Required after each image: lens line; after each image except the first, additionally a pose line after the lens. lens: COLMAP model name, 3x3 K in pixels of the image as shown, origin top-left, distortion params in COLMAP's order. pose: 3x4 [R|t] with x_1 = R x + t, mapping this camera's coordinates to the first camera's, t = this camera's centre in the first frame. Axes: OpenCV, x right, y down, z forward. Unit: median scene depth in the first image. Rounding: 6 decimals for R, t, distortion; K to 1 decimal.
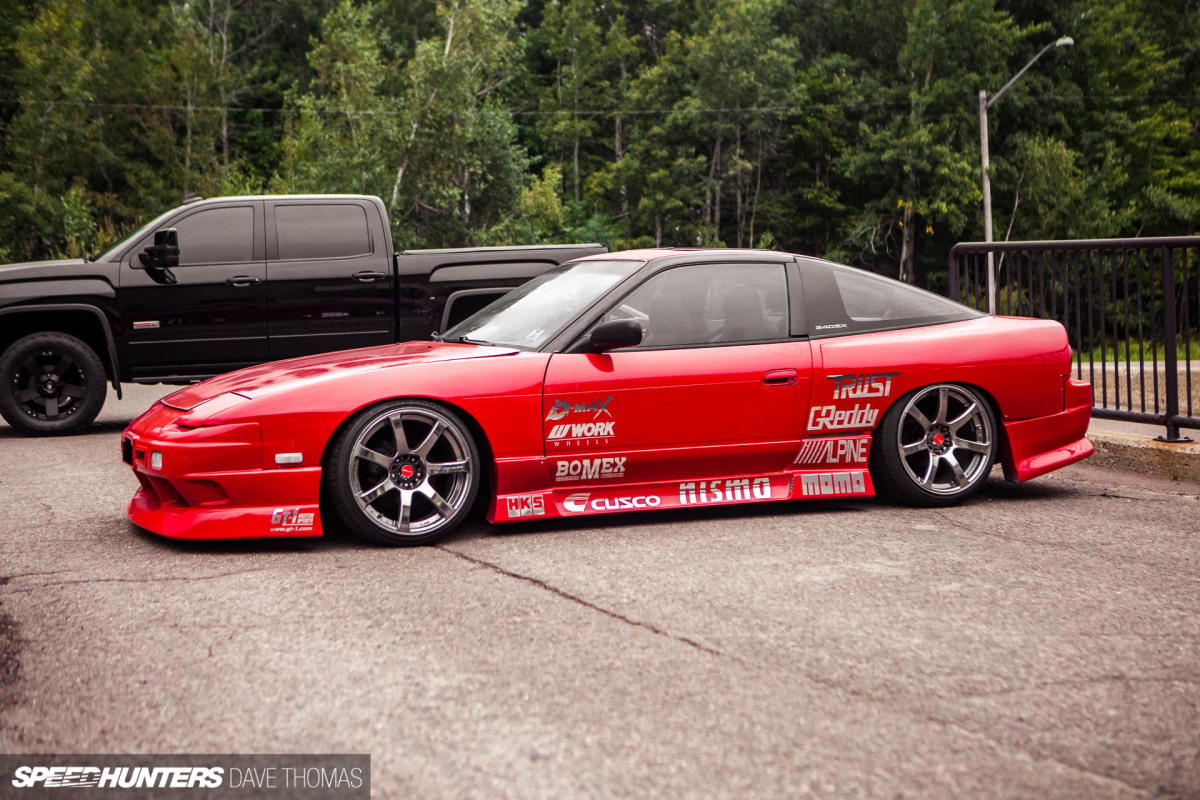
lens RADIAL K [[1657.3, 0, 600.4], [0, 1657.3, 309.7], [0, 0, 1]] dist [0.080565, 0.001944]
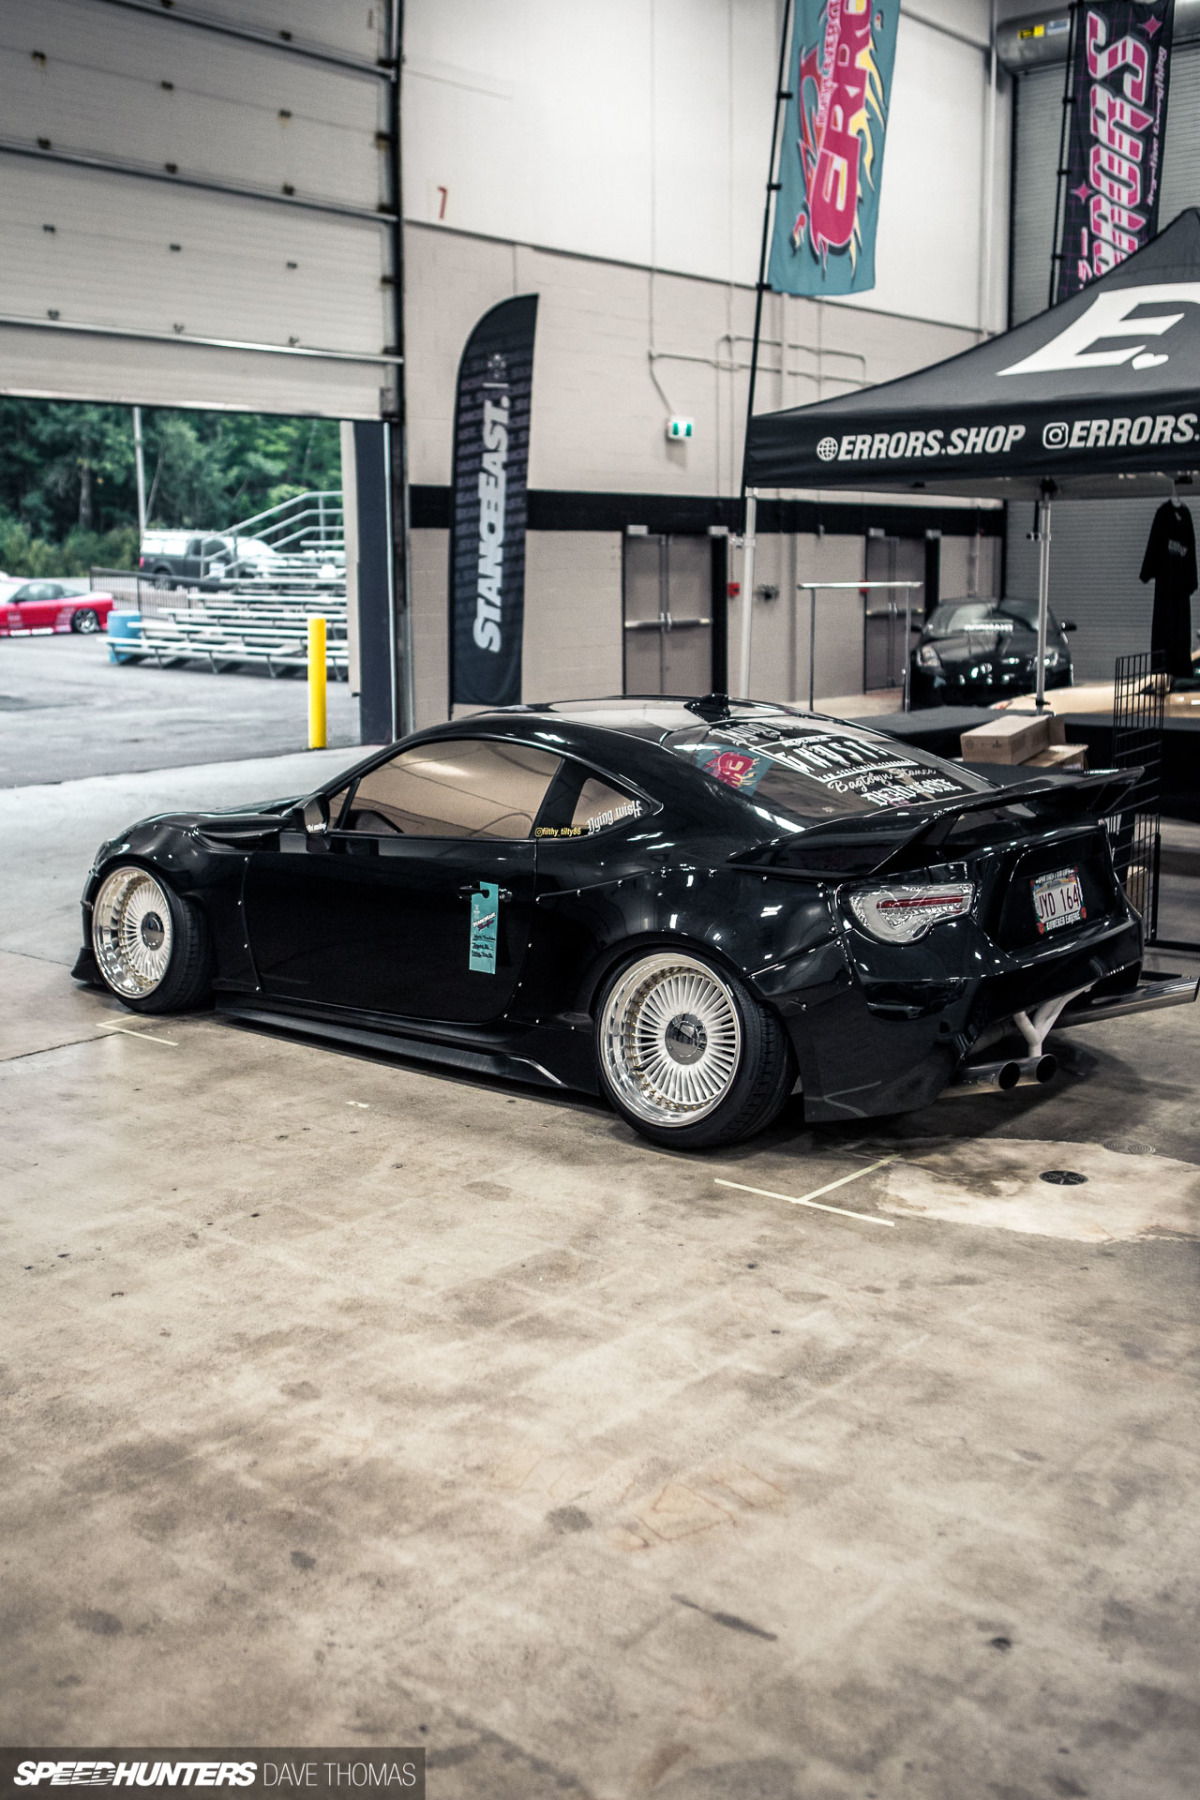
lens RADIAL K [[1835.4, 0, 598.5], [0, 1835.4, 909.6], [0, 0, 1]] dist [-0.089743, 0.170172]
pose [[0.901176, -0.059486, 0.429351, -0.116745], [-0.040158, 0.974820, 0.219349, -0.048913], [-0.431588, -0.214914, 0.876096, -0.673820]]
